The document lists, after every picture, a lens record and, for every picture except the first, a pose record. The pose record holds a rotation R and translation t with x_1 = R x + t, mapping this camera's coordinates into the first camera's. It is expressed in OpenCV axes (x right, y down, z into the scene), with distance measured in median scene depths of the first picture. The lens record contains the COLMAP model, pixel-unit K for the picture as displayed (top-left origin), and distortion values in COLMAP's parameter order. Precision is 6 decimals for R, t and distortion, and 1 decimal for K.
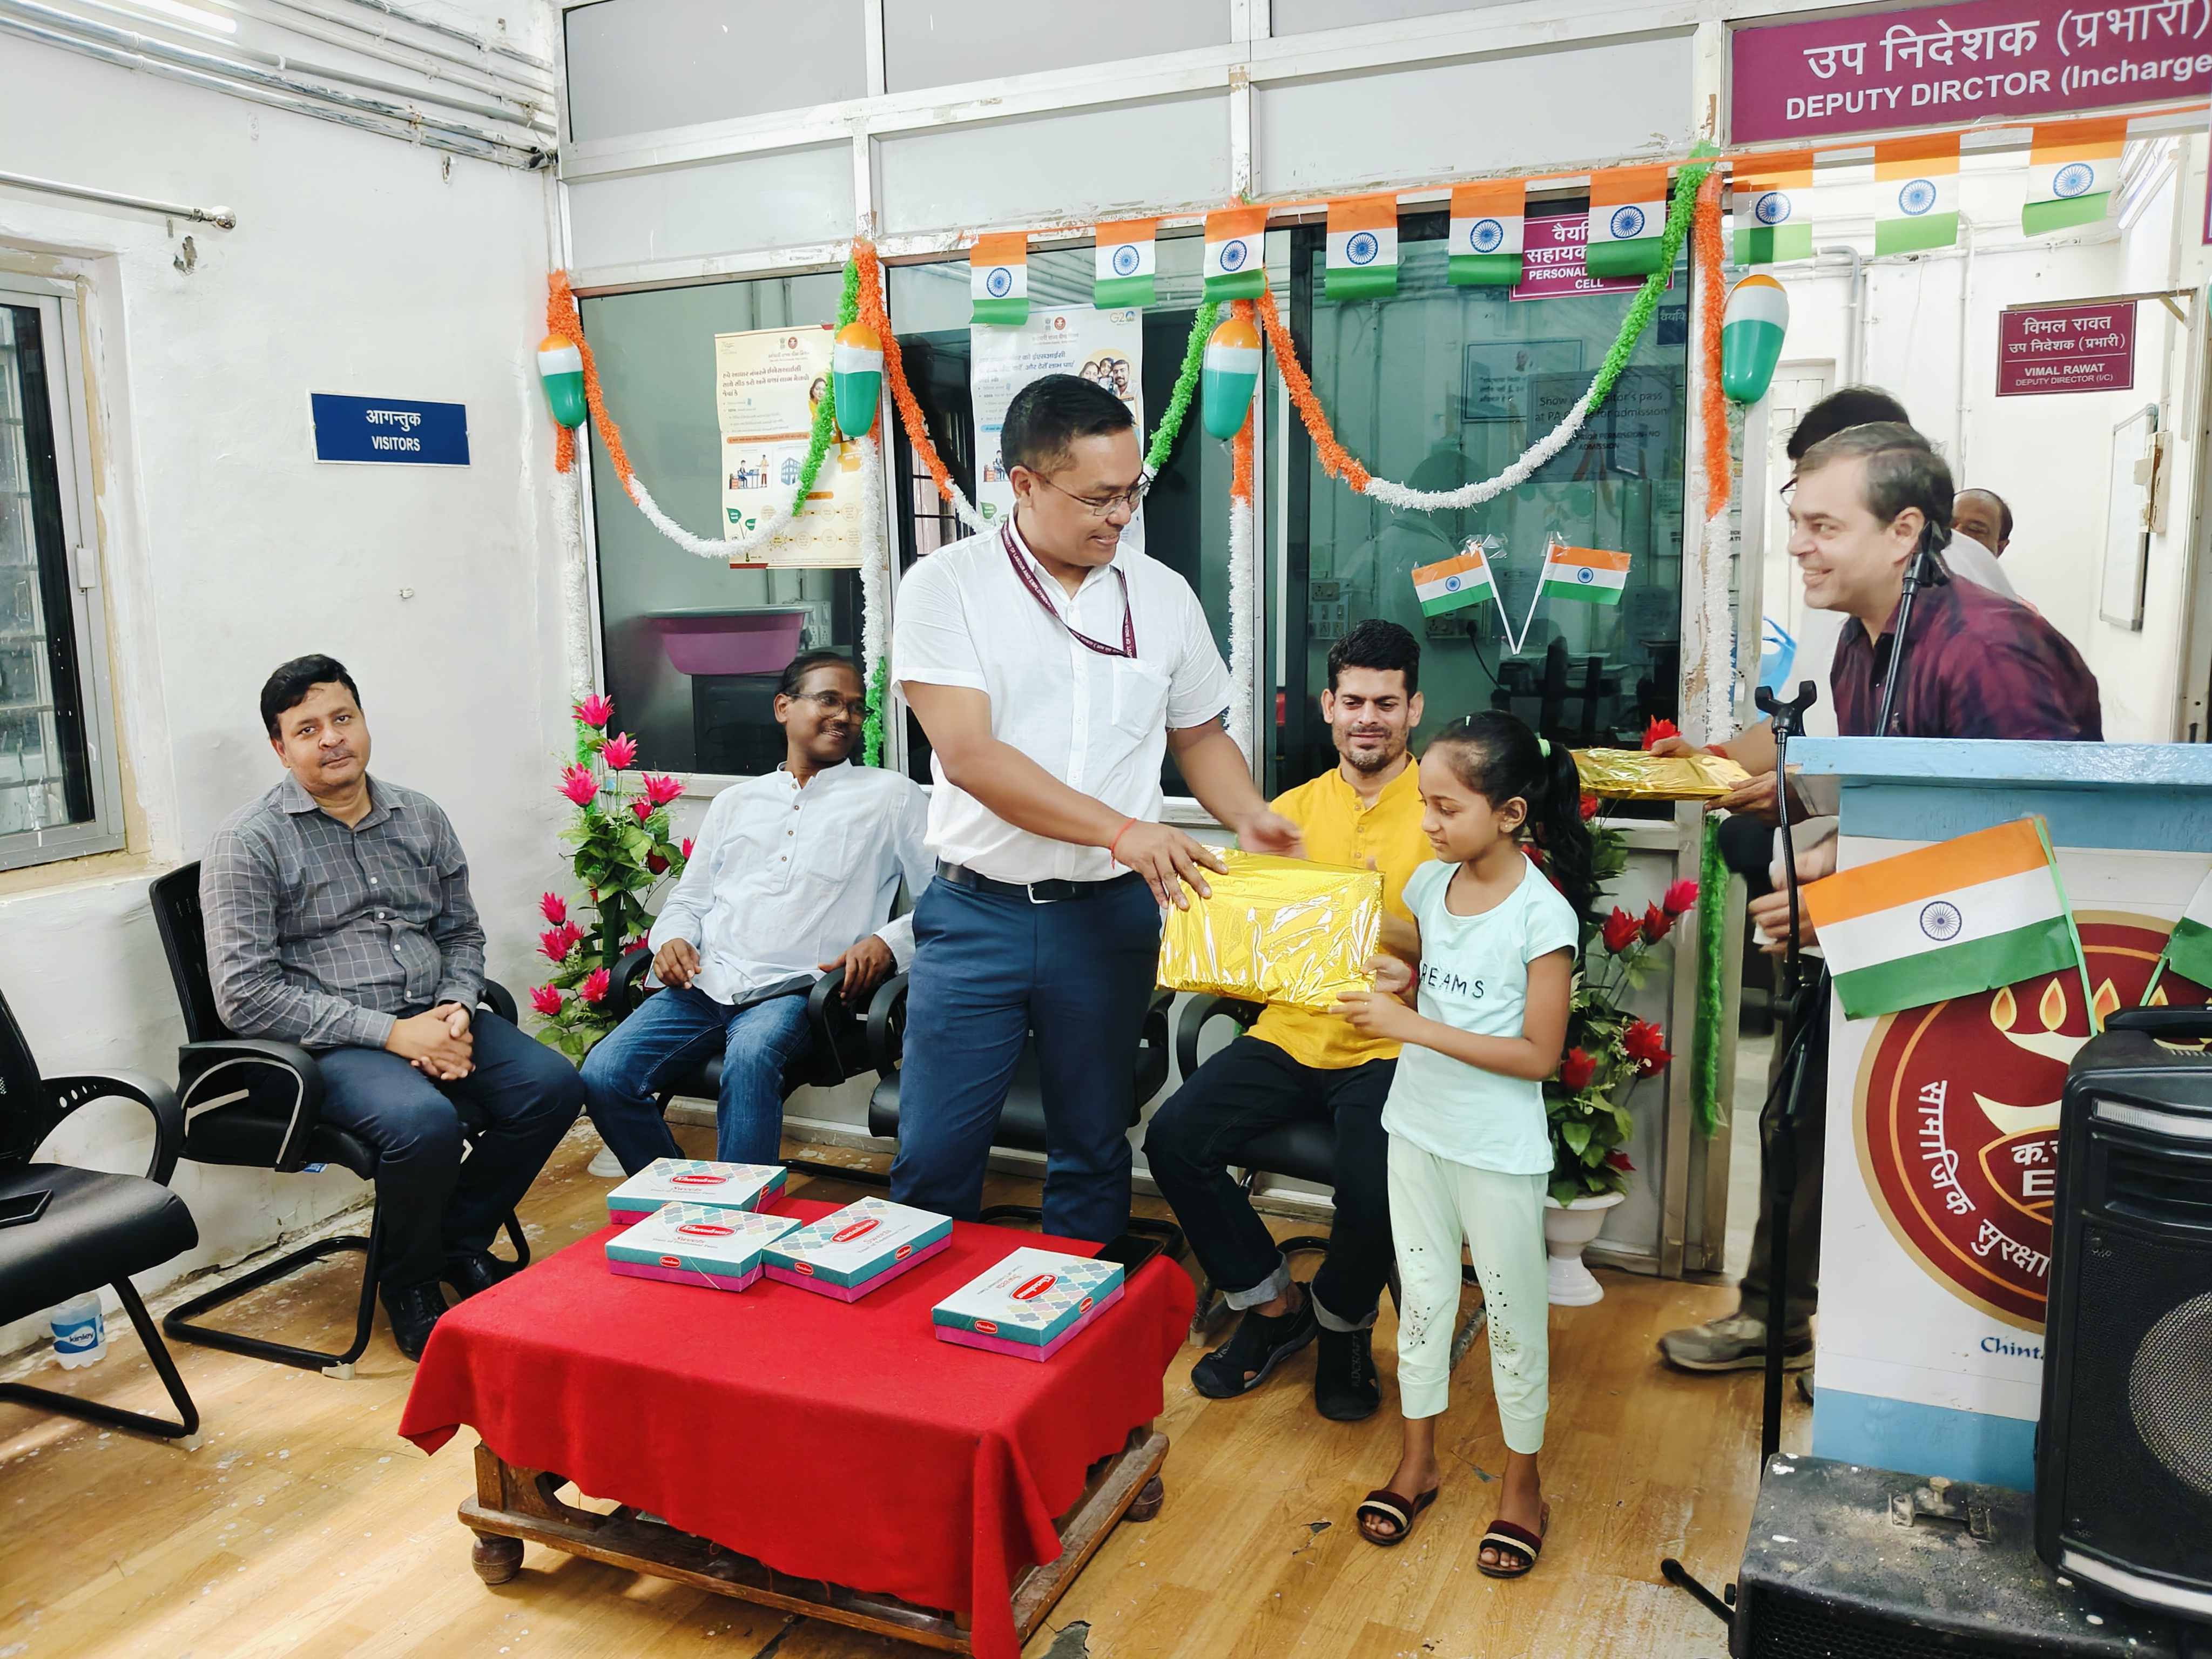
lens RADIAL K [[1719.4, 0, 1114.3], [0, 1719.4, 831.4], [0, 0, 1]] dist [-0.006134, -0.046975]
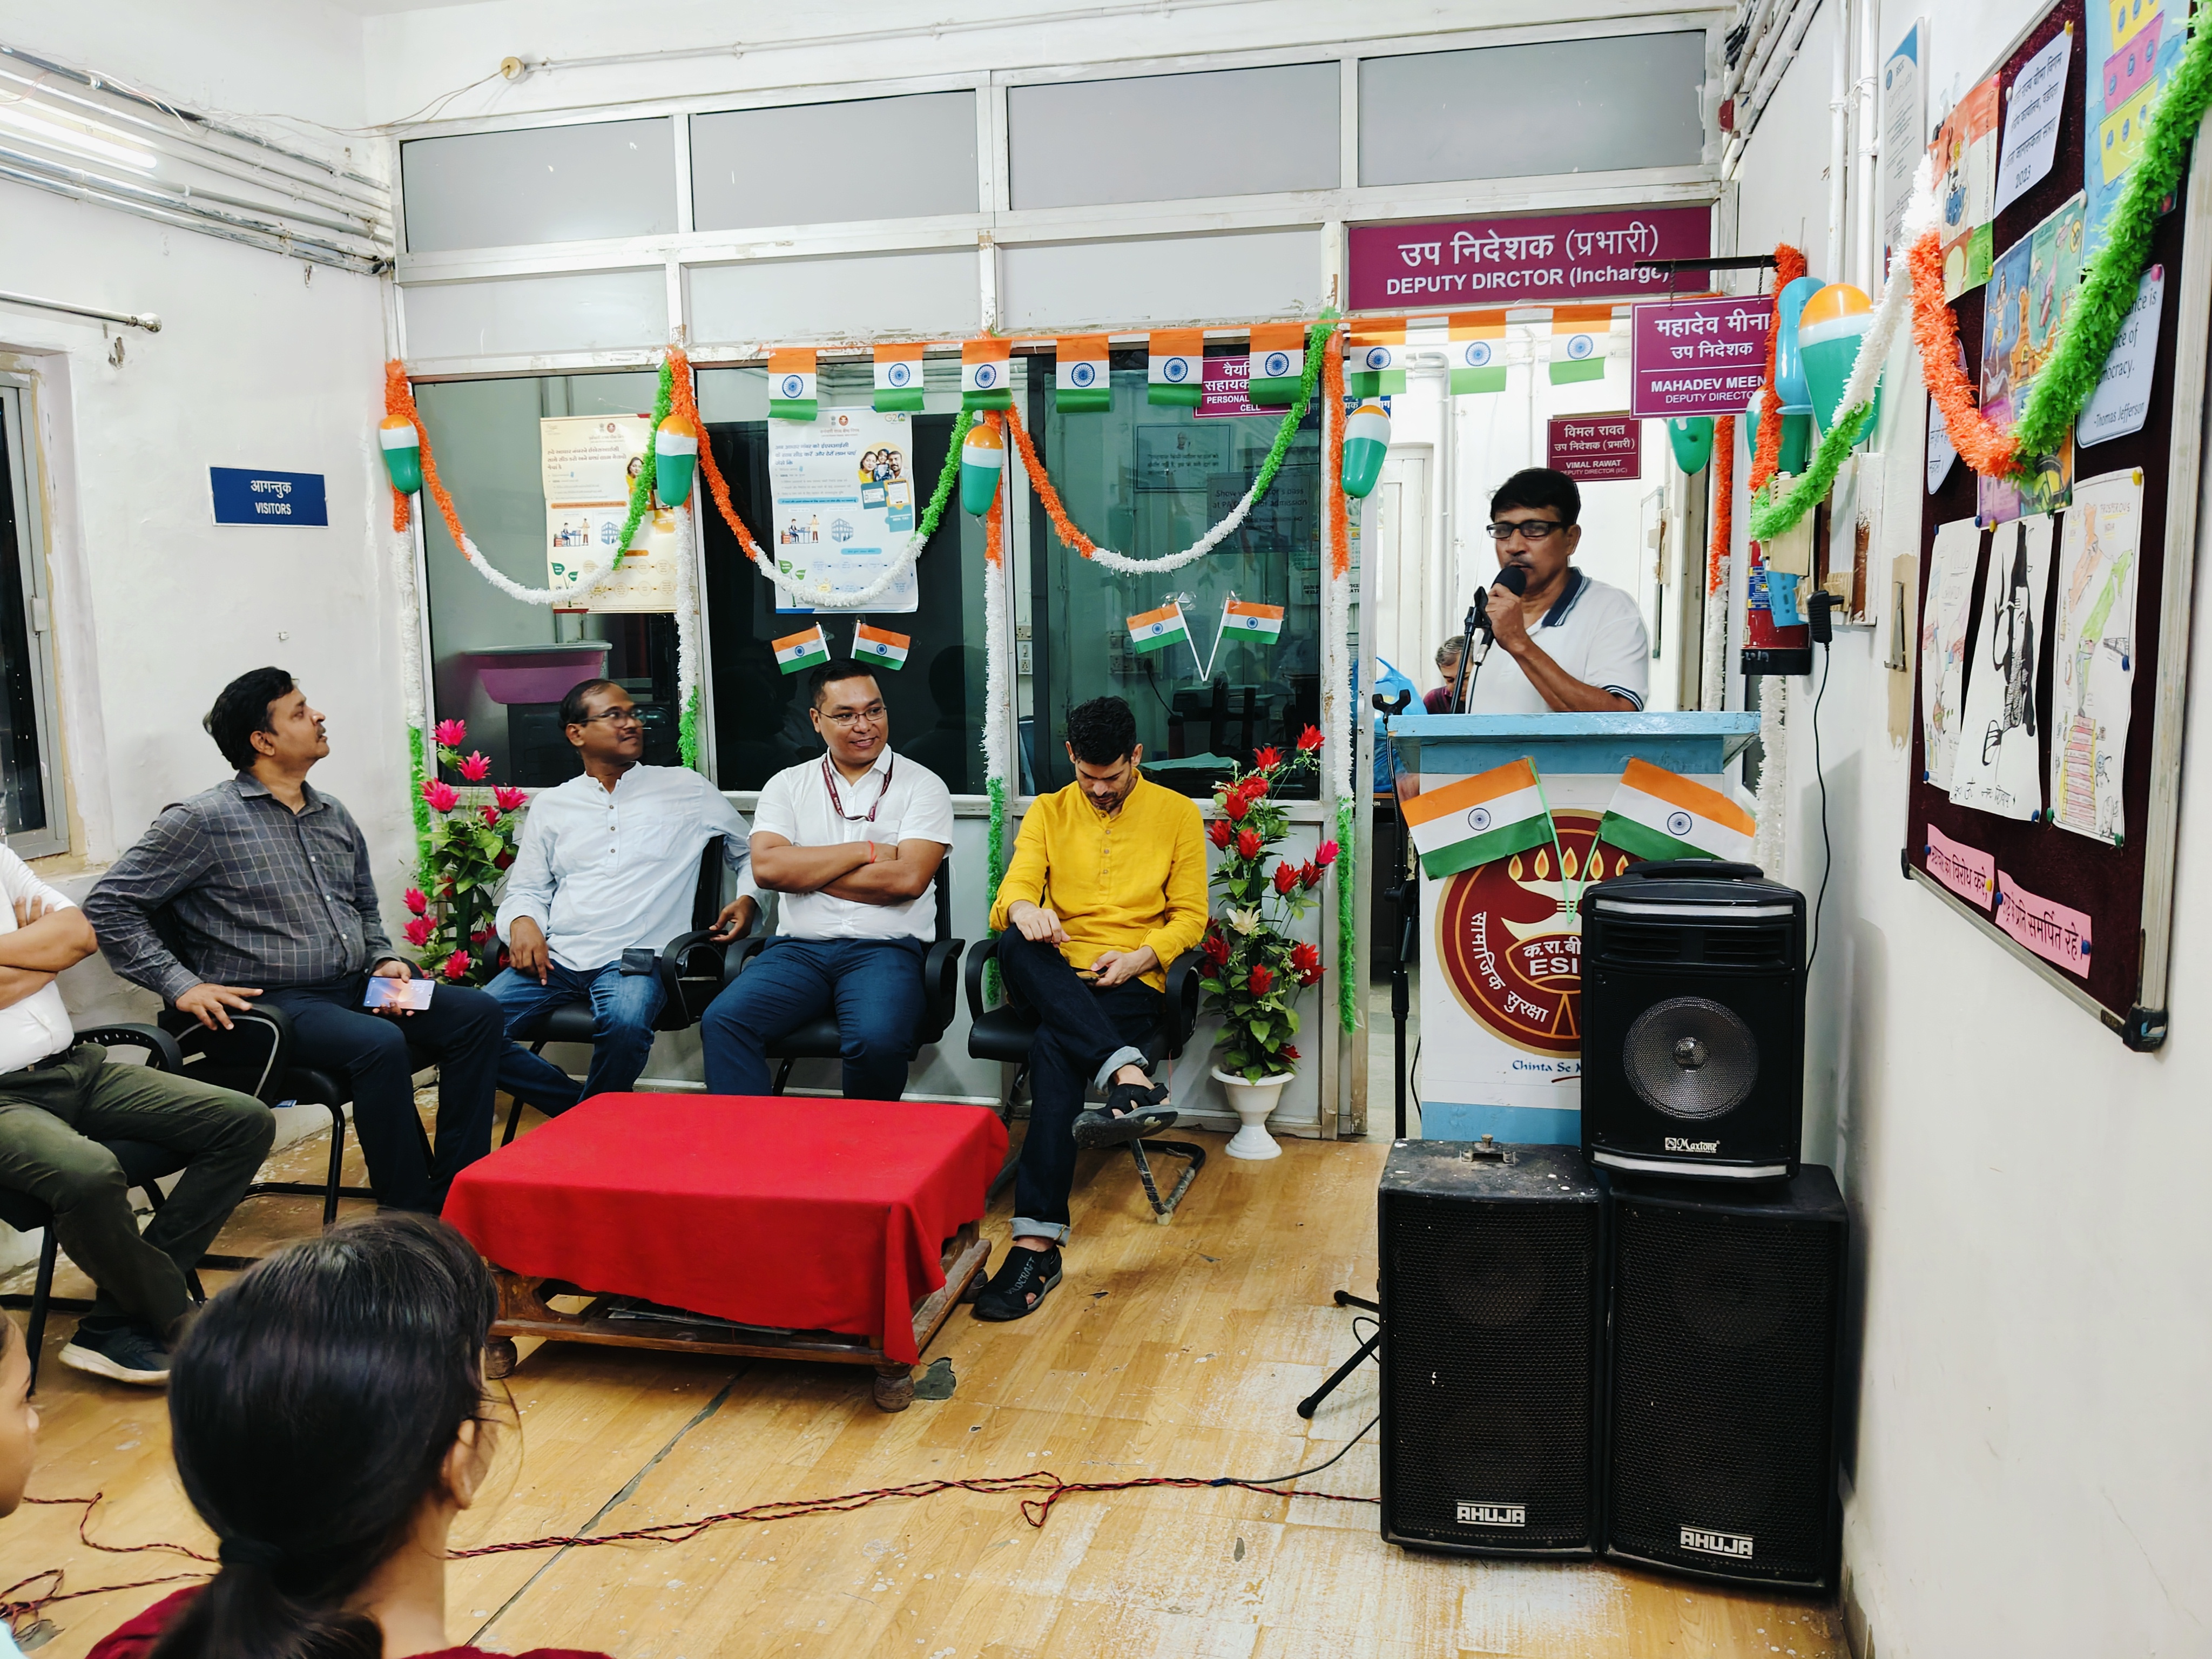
lens RADIAL K [[1719.4, 0, 1098.3], [0, 1719.4, 838.4], [0, 0, 1]] dist [-0.006134, -0.046975]
pose [[0.981242, -0.024633, 0.191202, -0.100874], [0.028292, 0.999465, -0.016430, 0.038214], [-0.190695, 0.021532, 0.981413, -0.277157]]
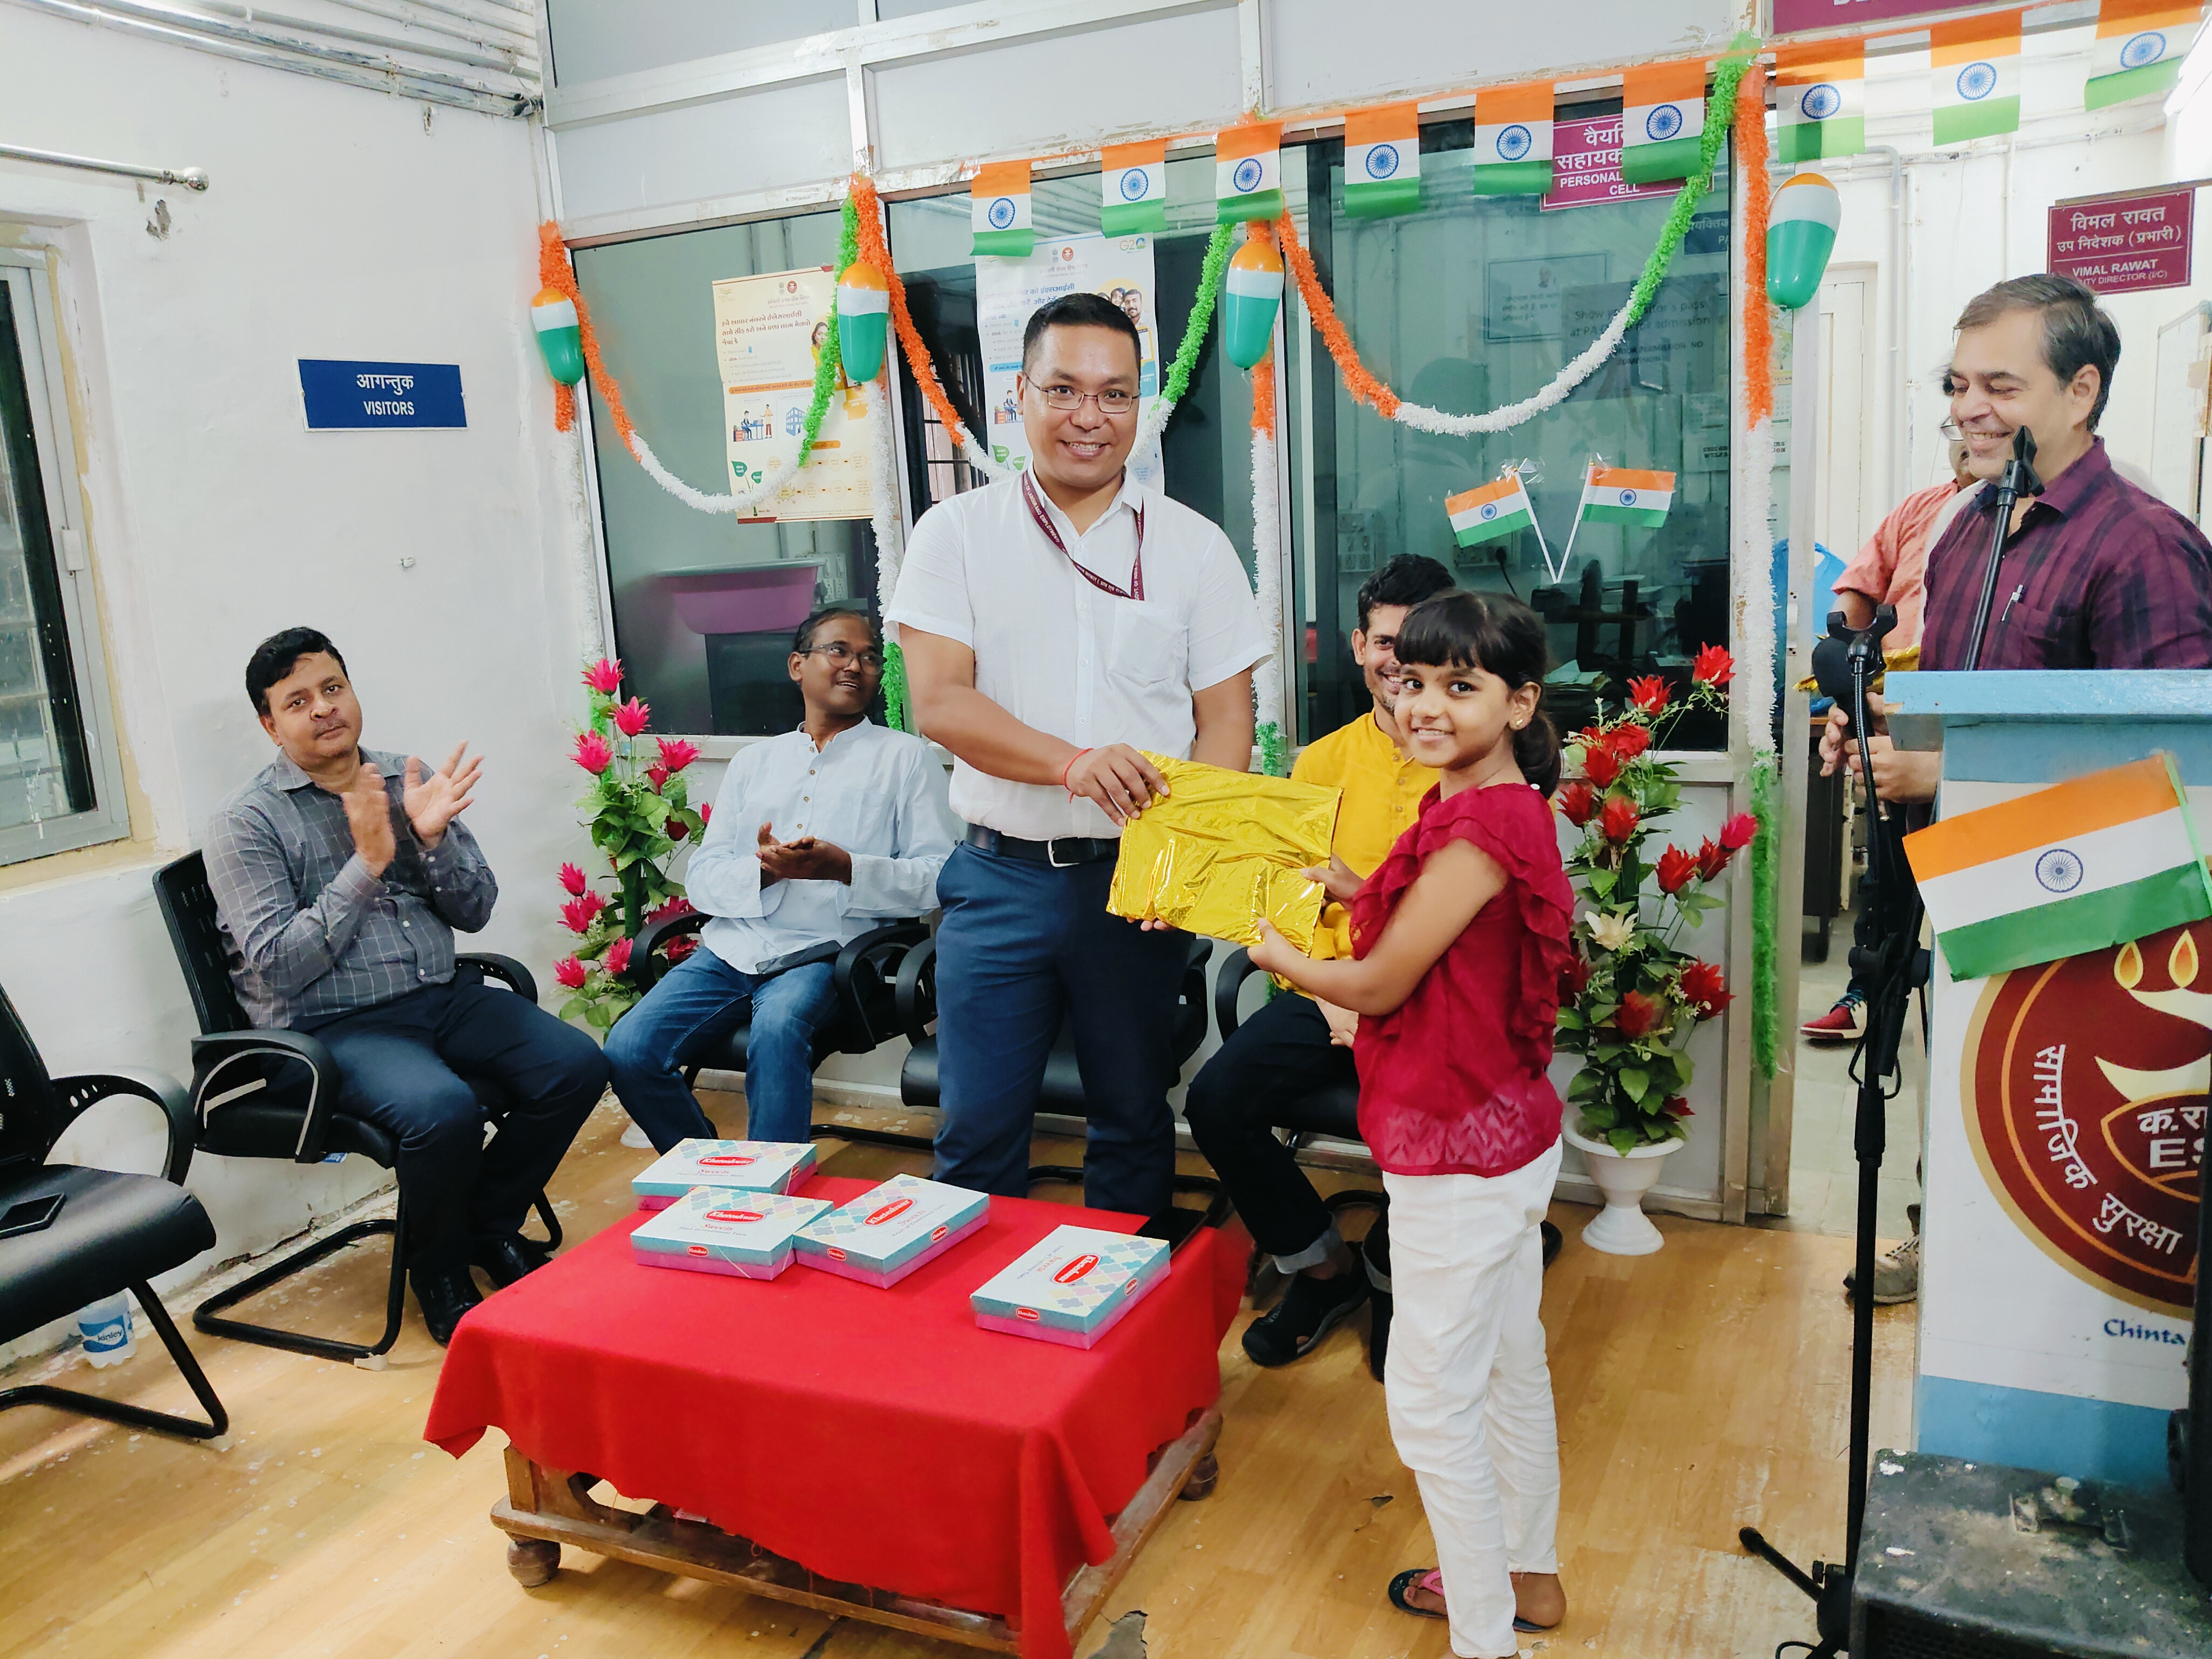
lens RADIAL K [[1719.4, 0, 1099.7], [0, 1719.4, 825.7], [0, 0, 1]] dist [-0.006134, -0.046975]
pose [[0.999136, -0.033395, -0.024721, -0.001148], [0.034177, 0.998905, 0.031936, -0.007813], [0.023627, -0.032754, 0.999184, 0.034559]]
